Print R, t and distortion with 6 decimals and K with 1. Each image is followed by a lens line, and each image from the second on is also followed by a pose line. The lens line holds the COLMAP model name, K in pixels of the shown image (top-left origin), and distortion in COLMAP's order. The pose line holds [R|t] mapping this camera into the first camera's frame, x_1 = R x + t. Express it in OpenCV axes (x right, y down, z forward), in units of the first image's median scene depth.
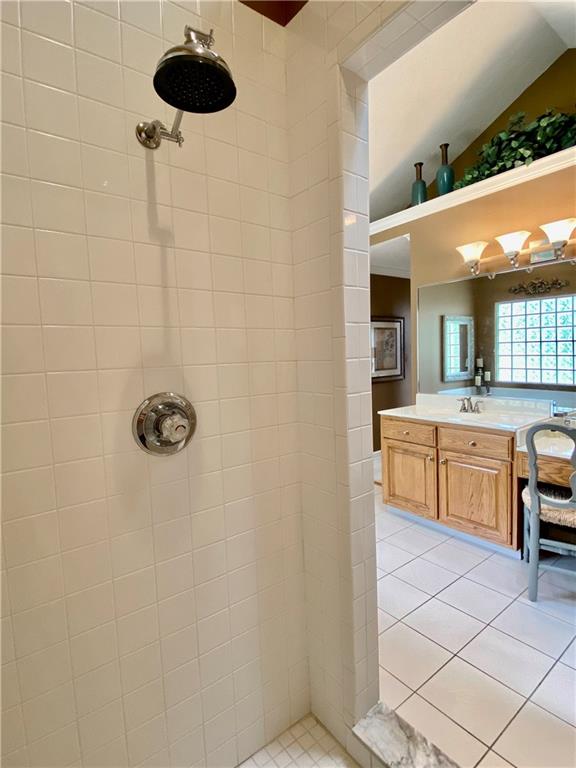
lens RADIAL K [[388.2, 0, 288.0], [0, 388.2, 384.0], [0, 0, 1]] dist [0.049700, -0.048305]
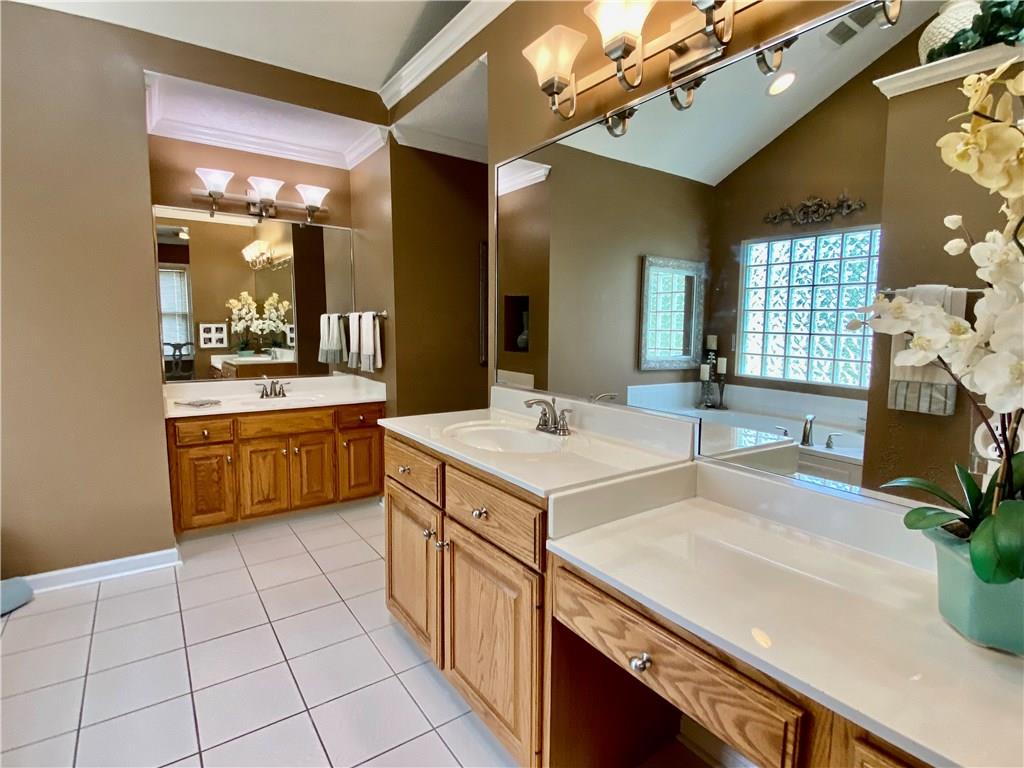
lens RADIAL K [[517.6, 0, 512.0], [0, 517.6, 384.0], [0, 0, 1]] dist [0.049700, -0.048305]
pose [[0.997830, 0.058127, -0.030920, 0.229796], [-0.057061, 0.997780, 0.034325, -0.000982], [0.032847, -0.032486, 0.998932, 0.210423]]
